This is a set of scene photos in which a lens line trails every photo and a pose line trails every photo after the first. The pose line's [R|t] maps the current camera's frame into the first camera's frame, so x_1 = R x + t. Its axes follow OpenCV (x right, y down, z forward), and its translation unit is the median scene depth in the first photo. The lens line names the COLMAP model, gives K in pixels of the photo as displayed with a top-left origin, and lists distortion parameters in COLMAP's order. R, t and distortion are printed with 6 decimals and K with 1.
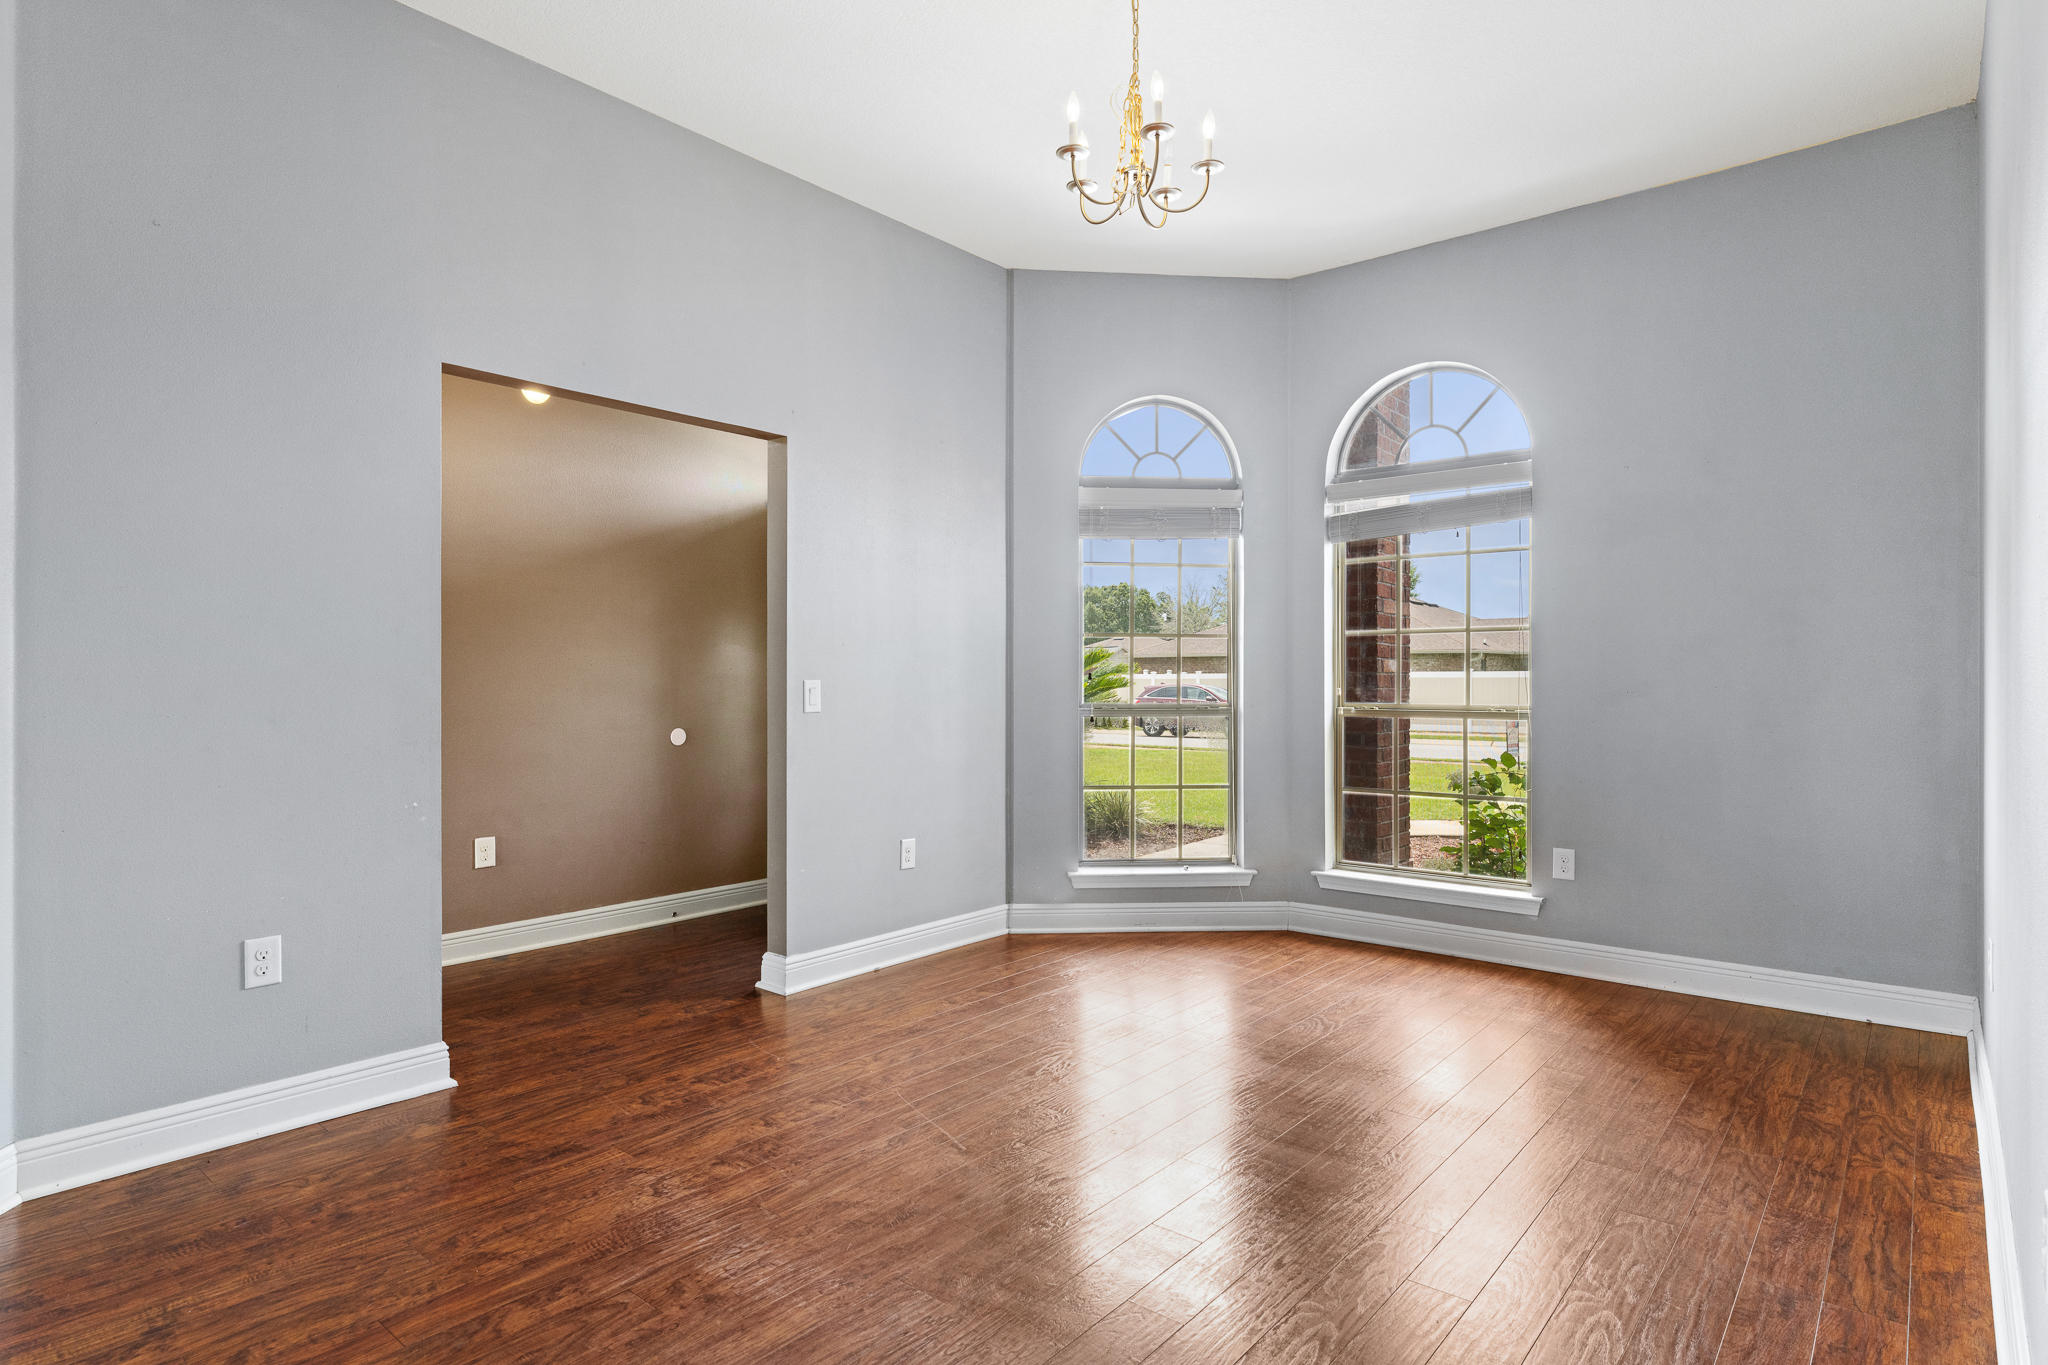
lens RADIAL K [[1111.3, 0, 1023.4], [0, 1111.3, 680.8], [0, 0, 1]] dist [0.006139, 0.000799]
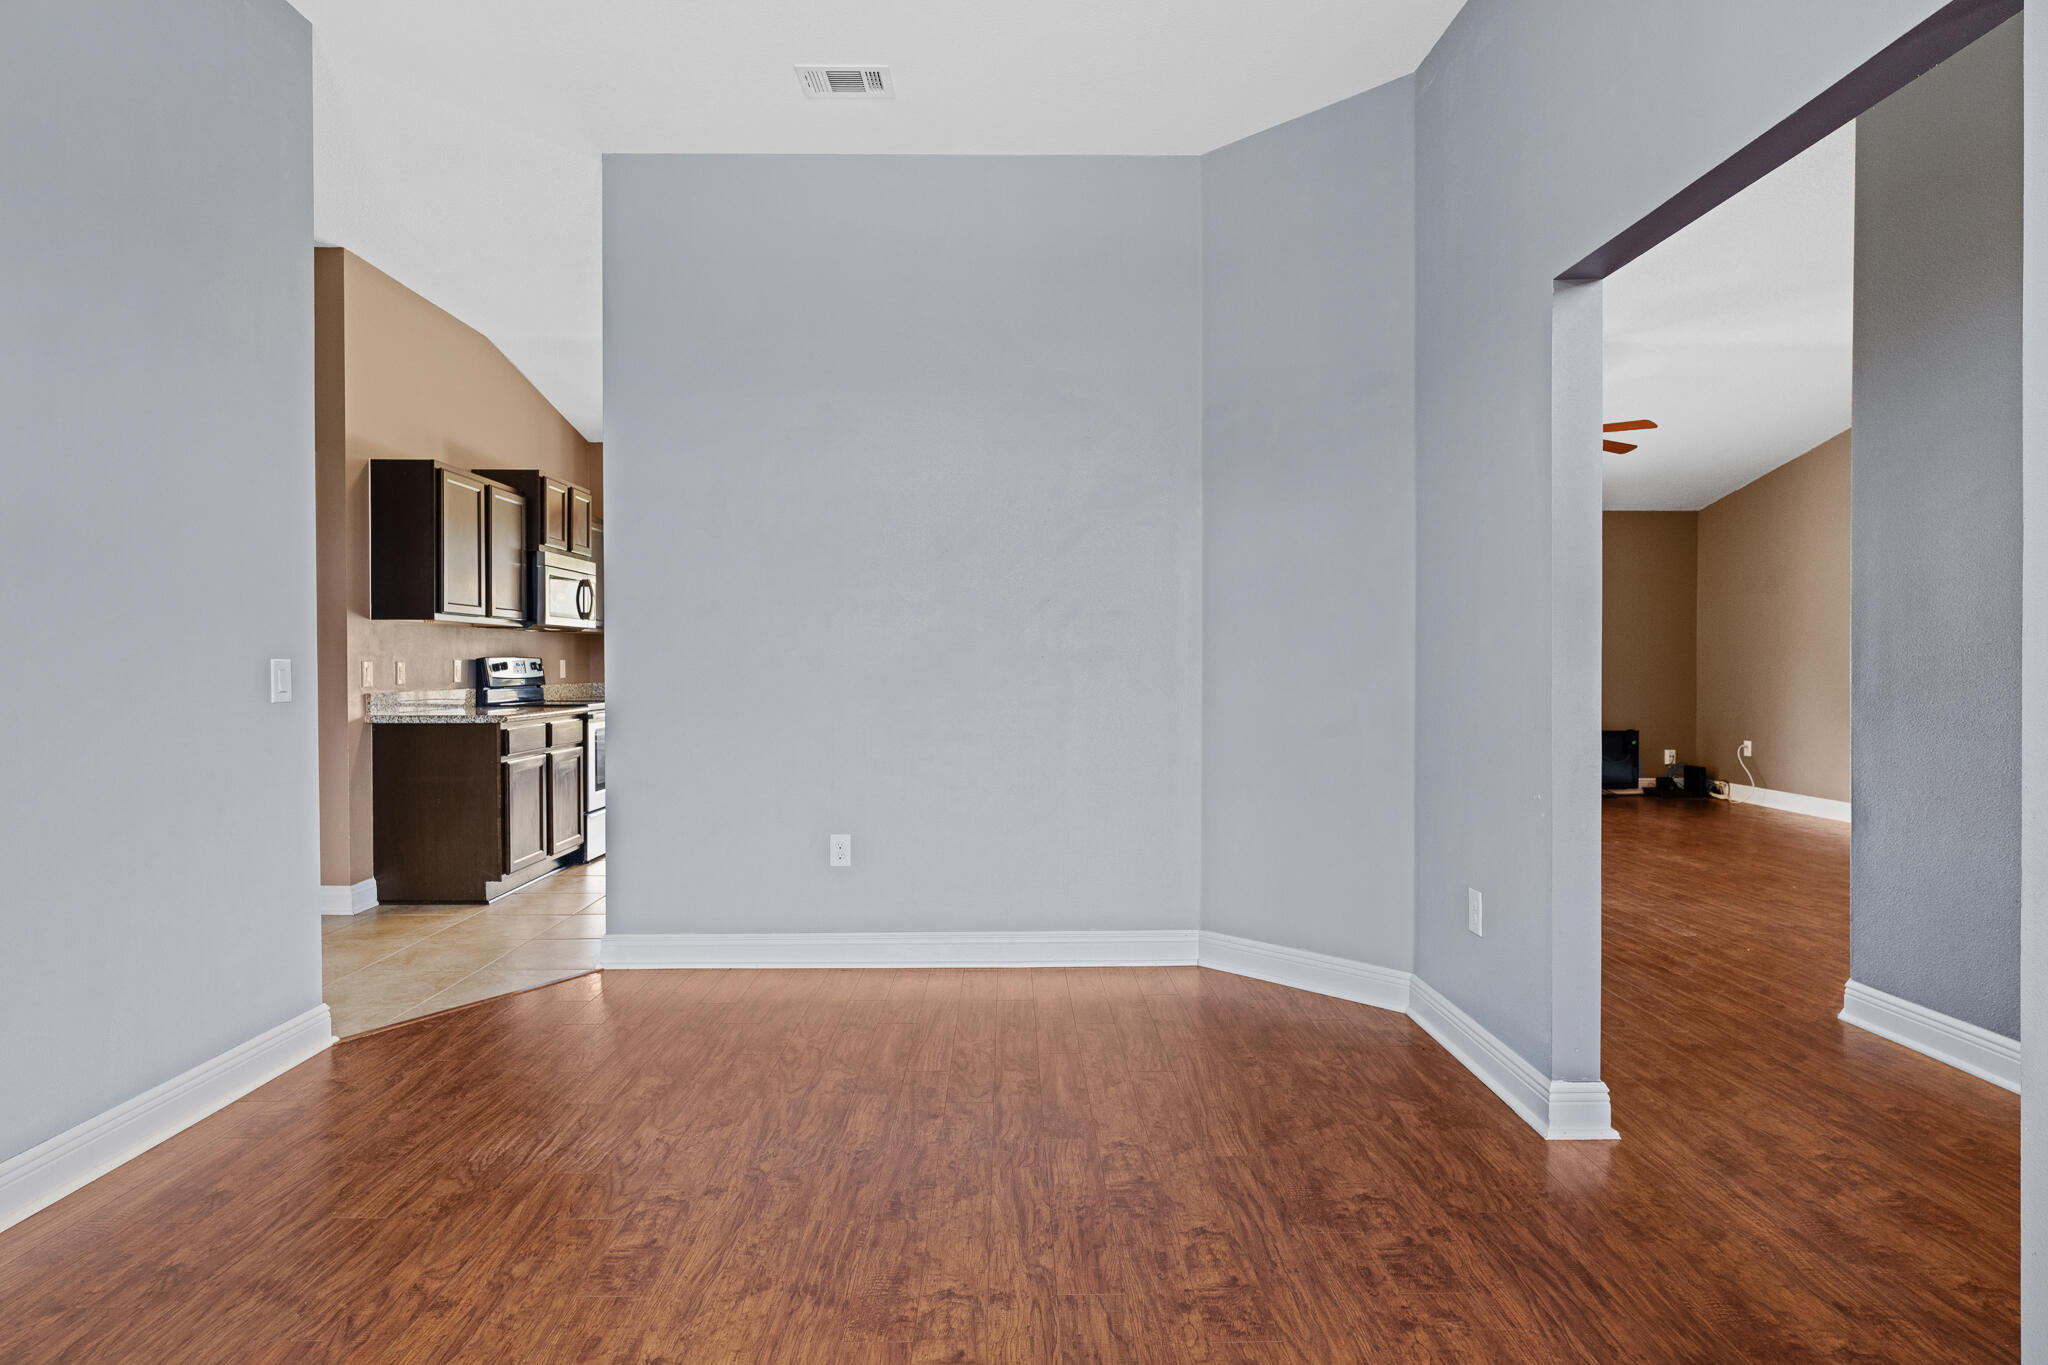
lens RADIAL K [[1111.3, 0, 1015.8], [0, 1111.3, 678.7], [0, 0, 1]] dist [0.006139, 0.000799]
pose [[-0.769331, 0.012468, -0.638728, 0.336717], [0.004533, 0.999891, 0.014057, 0.003267], [0.638834, 0.007919, -0.769304, 1.415143]]
